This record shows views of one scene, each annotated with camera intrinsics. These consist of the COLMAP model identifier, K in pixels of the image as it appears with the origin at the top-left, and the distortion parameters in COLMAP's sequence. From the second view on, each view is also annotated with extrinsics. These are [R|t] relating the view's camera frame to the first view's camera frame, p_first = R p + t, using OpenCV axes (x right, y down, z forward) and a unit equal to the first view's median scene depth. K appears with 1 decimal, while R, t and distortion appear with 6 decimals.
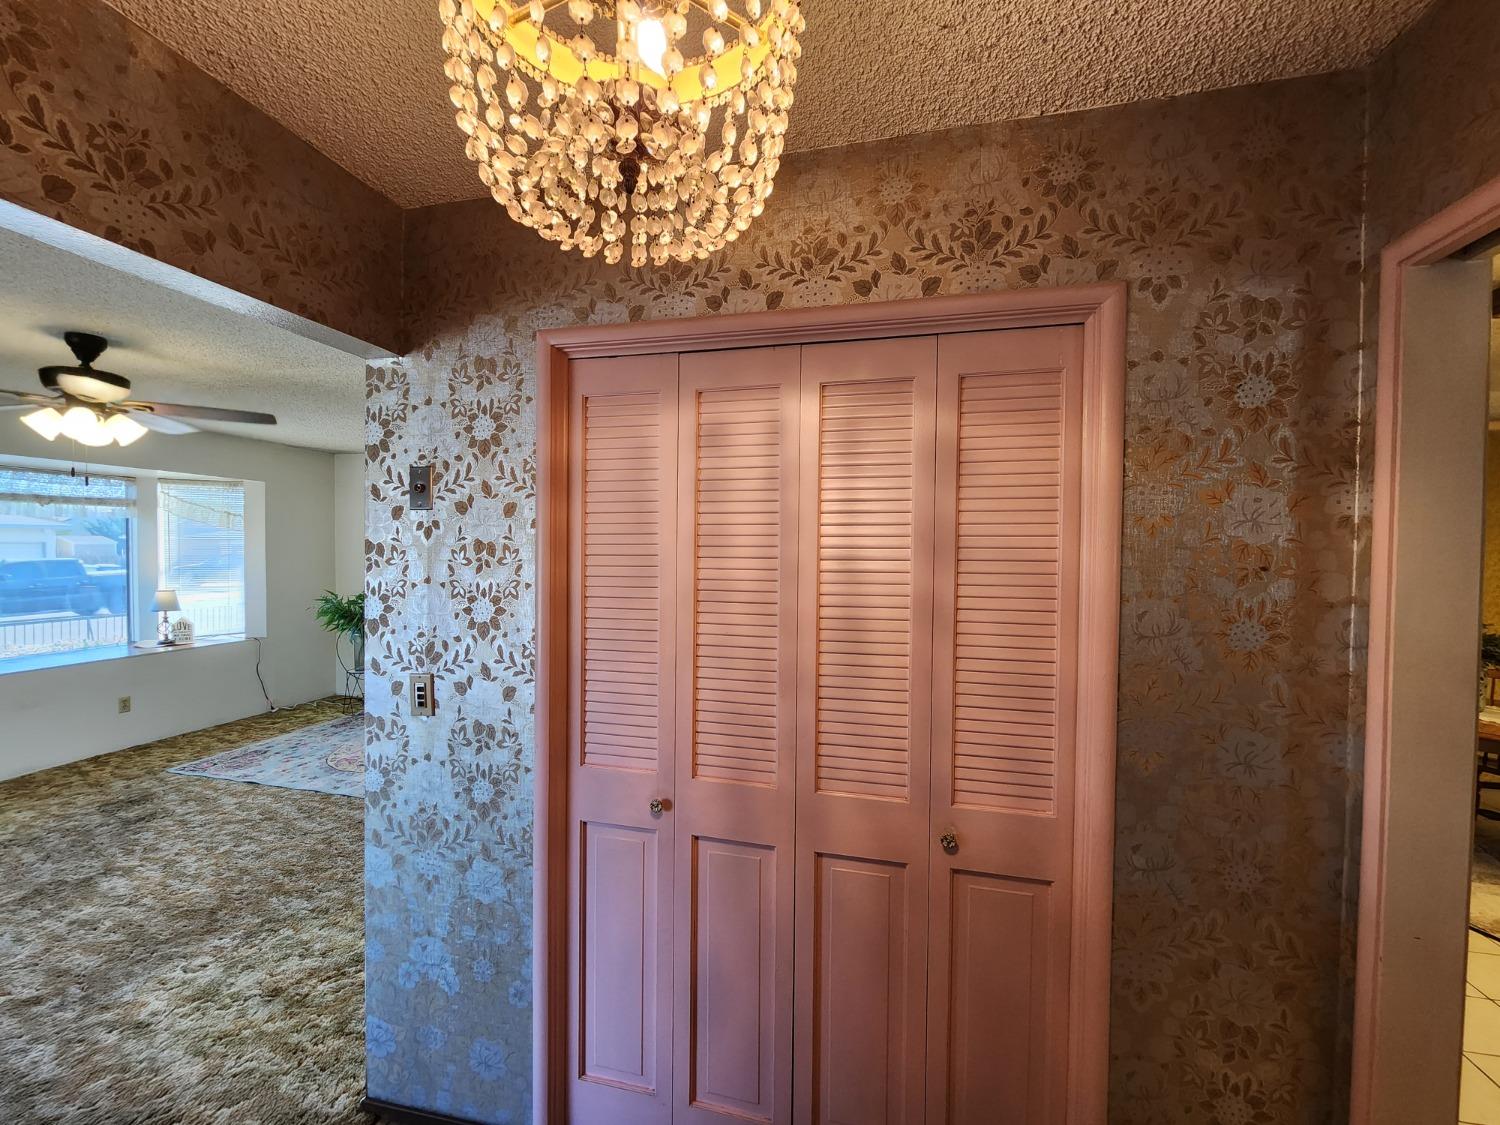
lens RADIAL K [[623.9, 0, 751.4], [0, 623.9, 564.8], [0, 0, 1]] dist [0.002435, -0.001453]
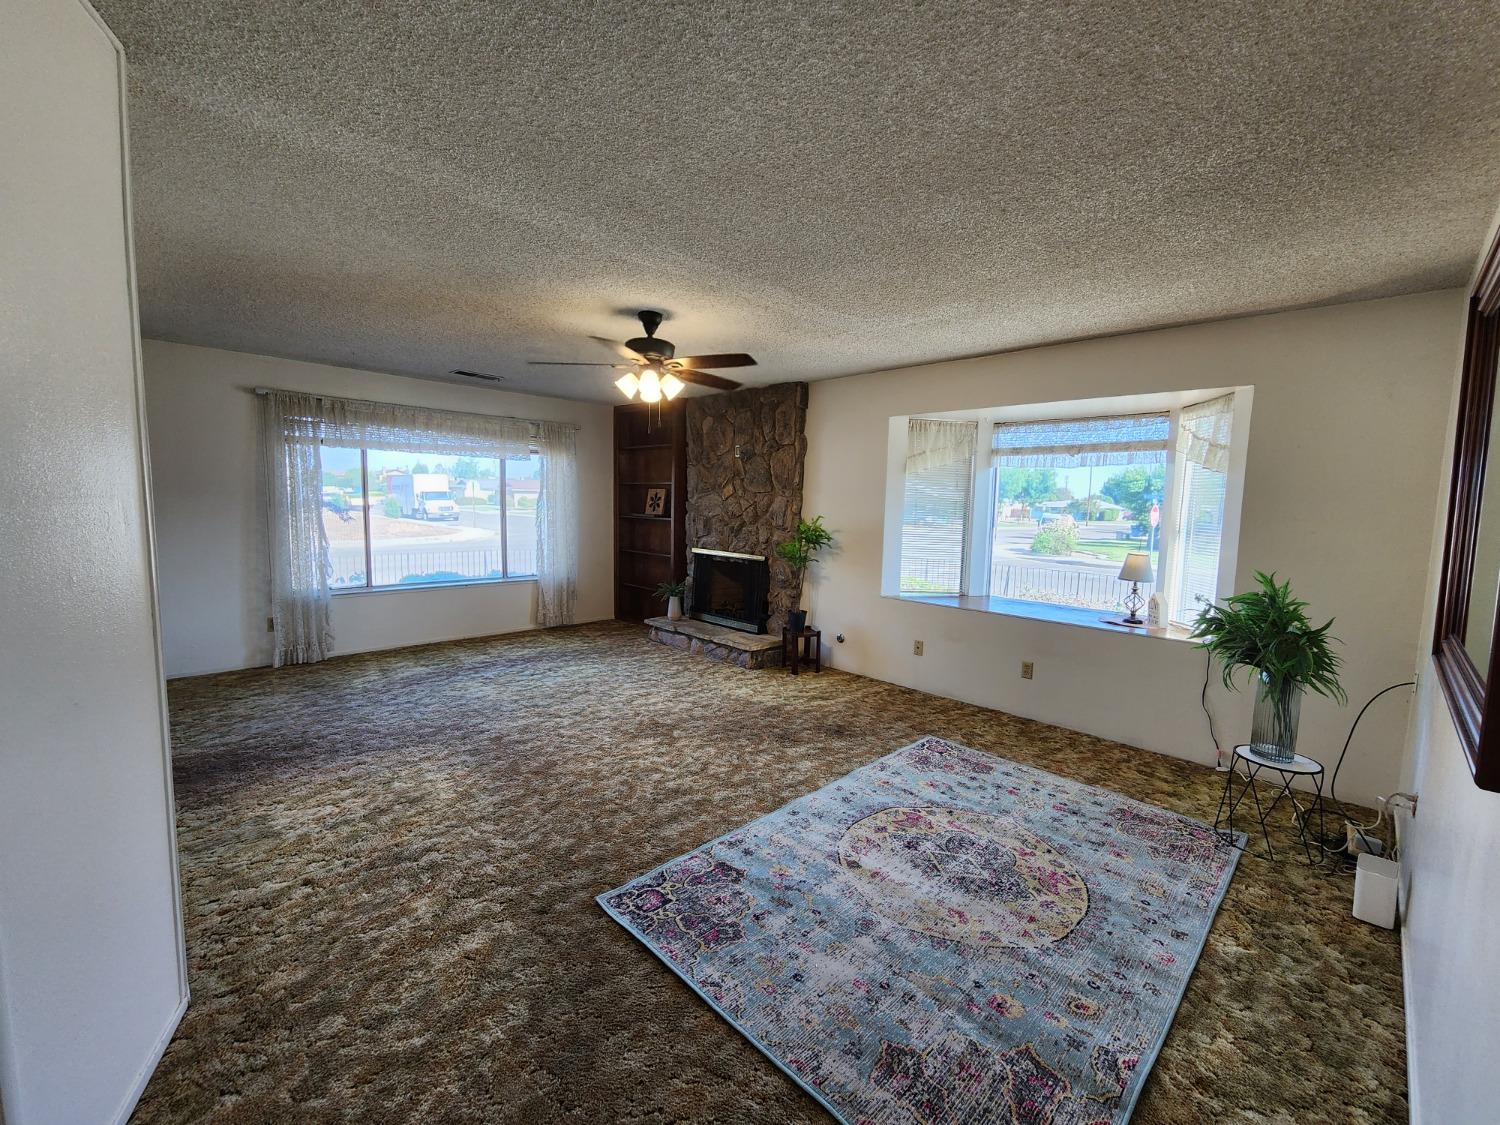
lens RADIAL K [[623.9, 0, 753.7], [0, 623.9, 555.9], [0, 0, 1]] dist [0.002435, -0.001453]
pose [[-0.515974, 0.057936, -0.854643, -0.037689], [-0.055358, 0.993369, 0.100762, -0.016816], [0.854814, 0.099302, -0.509346, 1.546616]]
